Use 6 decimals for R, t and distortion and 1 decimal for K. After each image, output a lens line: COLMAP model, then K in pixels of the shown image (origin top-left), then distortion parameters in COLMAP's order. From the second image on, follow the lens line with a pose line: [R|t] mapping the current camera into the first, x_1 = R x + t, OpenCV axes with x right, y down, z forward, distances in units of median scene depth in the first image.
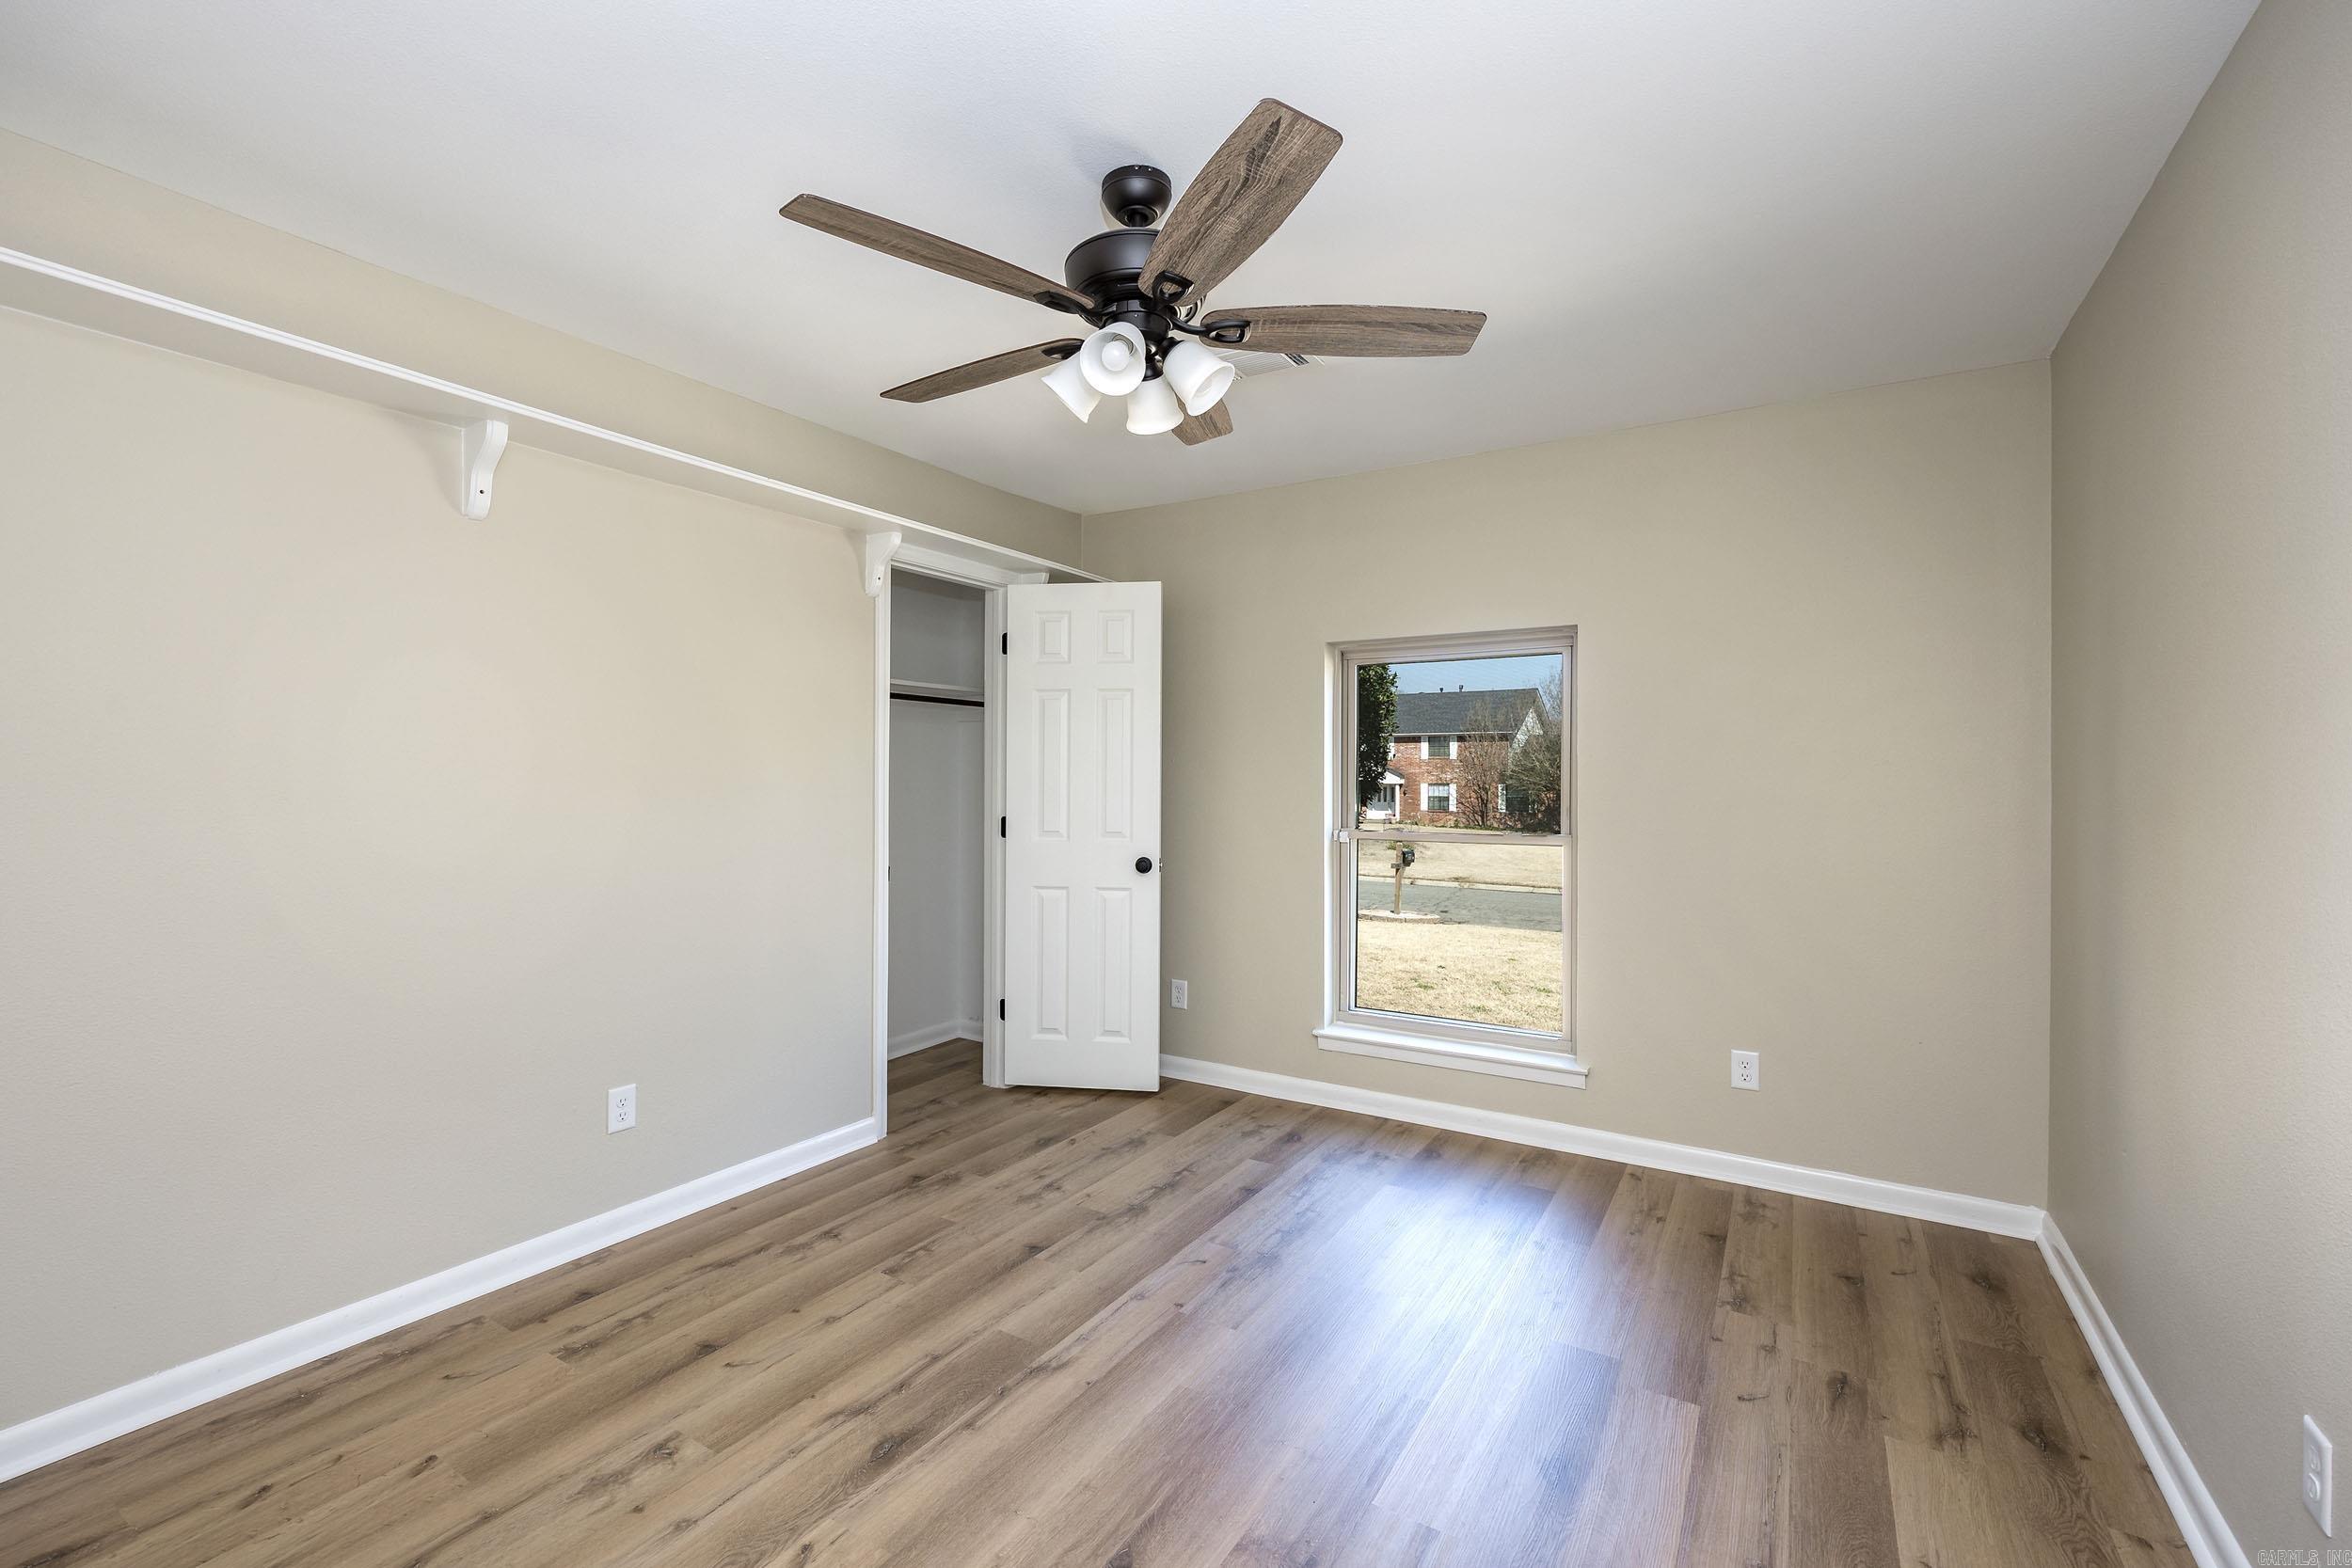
lens RADIAL K [[991.2, 0, 1146.3], [0, 991.2, 777.1], [0, 0, 1]] dist [-0.001004, -0.000193]
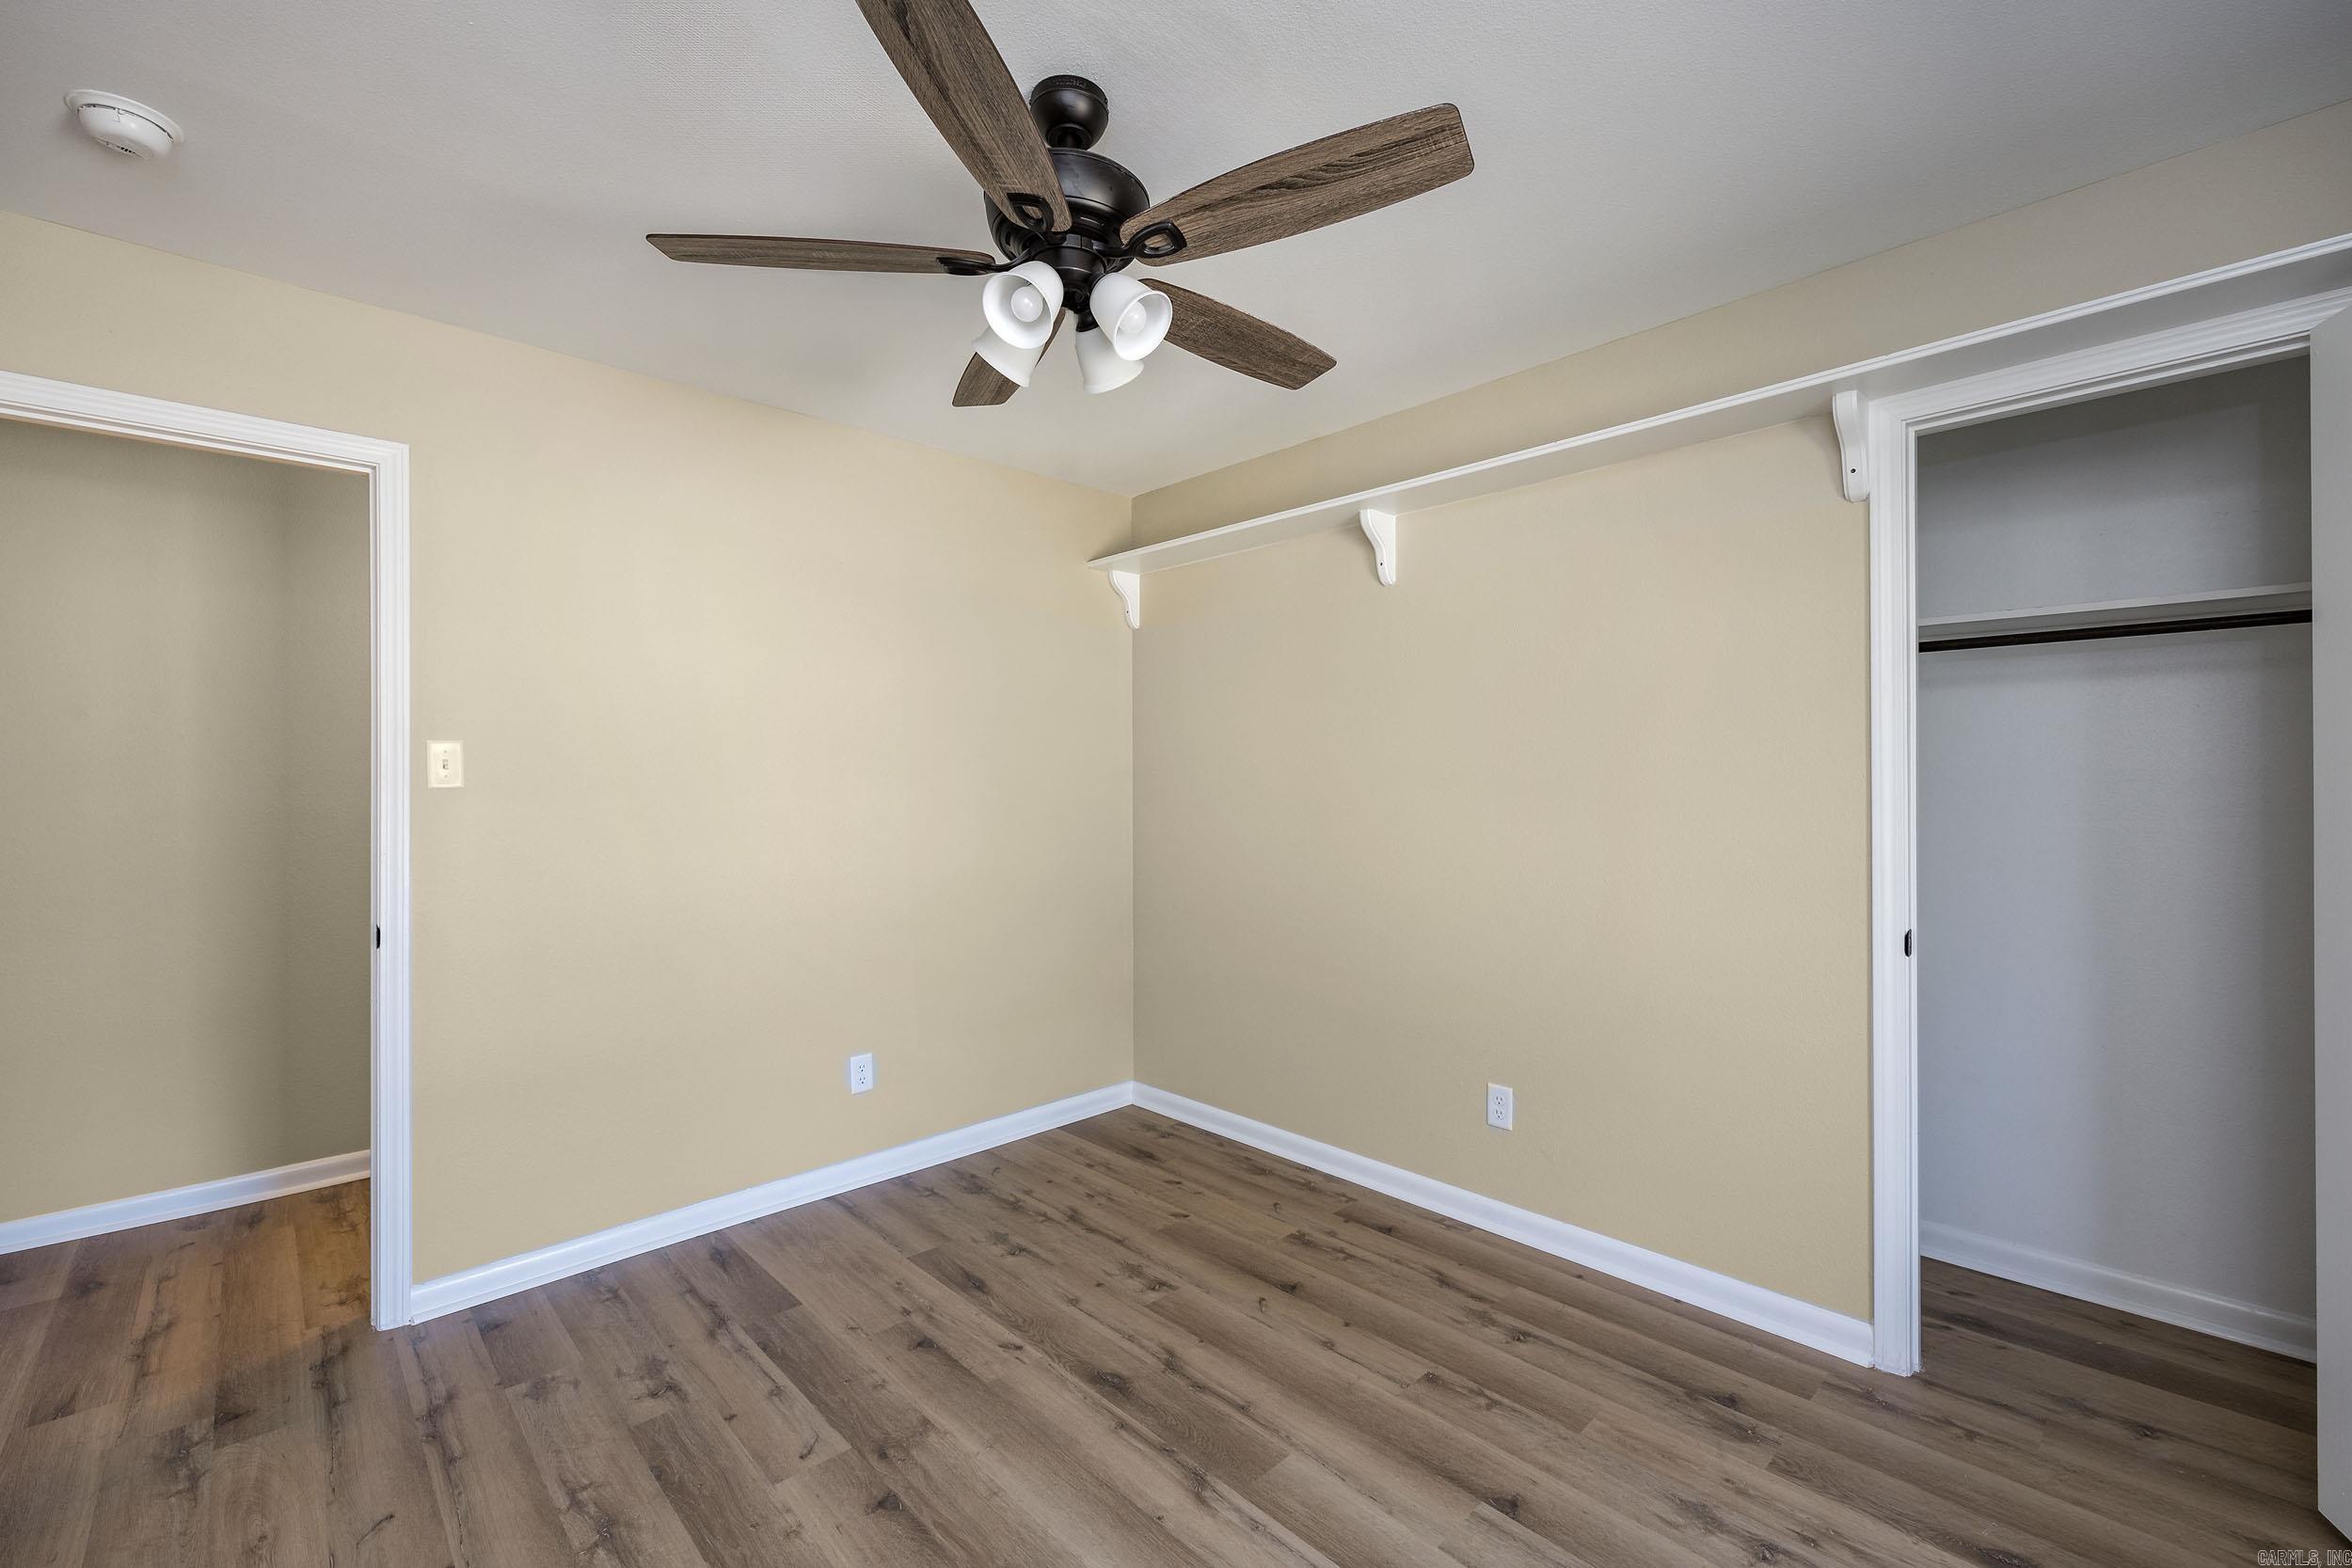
lens RADIAL K [[991.2, 0, 1146.3], [0, 991.2, 777.1], [0, 0, 1]] dist [-0.001004, -0.000193]
pose [[-0.249357, -0.009262, -0.968367, 0.669317], [0.004767, 0.999930, -0.010791, 0.000447], [0.968400, -0.007307, -0.249295, 1.066816]]
